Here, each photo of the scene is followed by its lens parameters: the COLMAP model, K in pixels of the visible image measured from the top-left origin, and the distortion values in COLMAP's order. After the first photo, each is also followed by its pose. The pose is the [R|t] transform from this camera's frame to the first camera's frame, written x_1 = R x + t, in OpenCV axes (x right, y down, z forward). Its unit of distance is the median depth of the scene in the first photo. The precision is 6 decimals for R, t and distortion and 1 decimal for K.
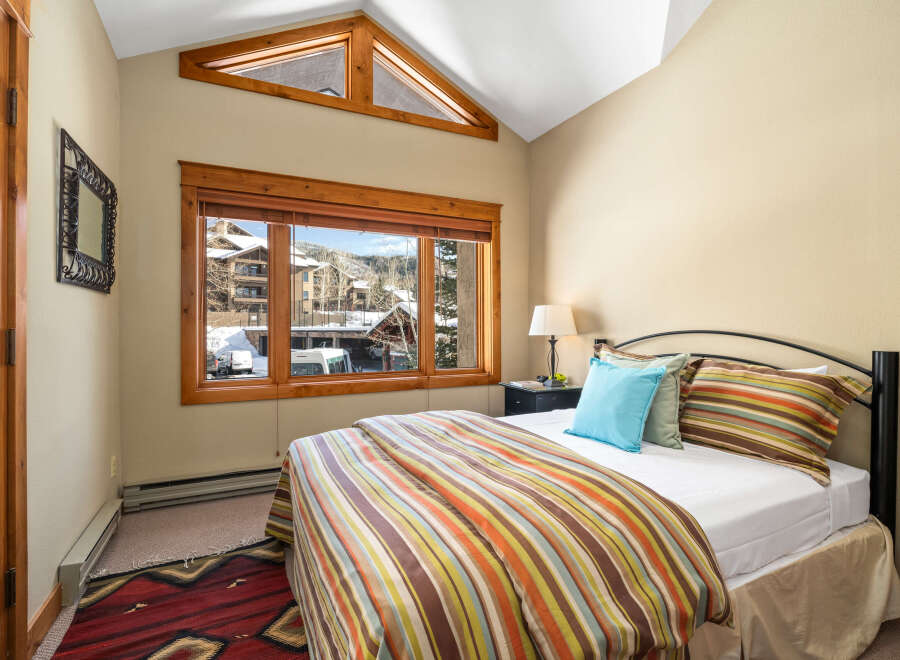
lens RADIAL K [[434.9, 0, 424.5], [0, 434.9, 331.8], [0, 0, 1]] dist [-0.001033, -0.001050]
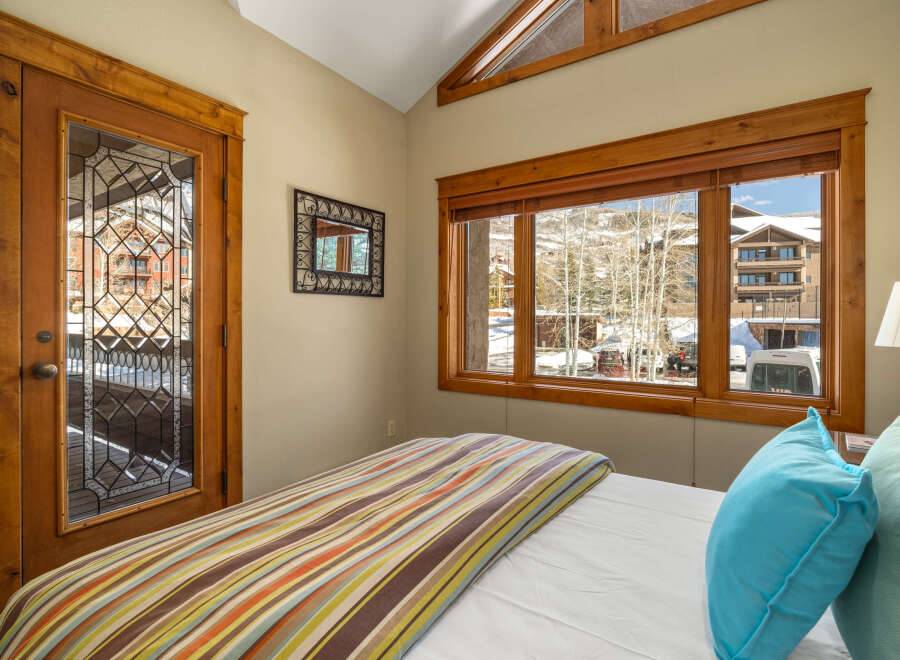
lens RADIAL K [[434.9, 0, 454.8], [0, 434.9, 328.3], [0, 0, 1]] dist [-0.001033, -0.001050]
pose [[0.552327, 0.020994, -0.833363, 0.407392], [-0.011574, 0.999780, 0.017516, -0.014692], [0.833547, -0.000029, 0.552449, 0.367604]]
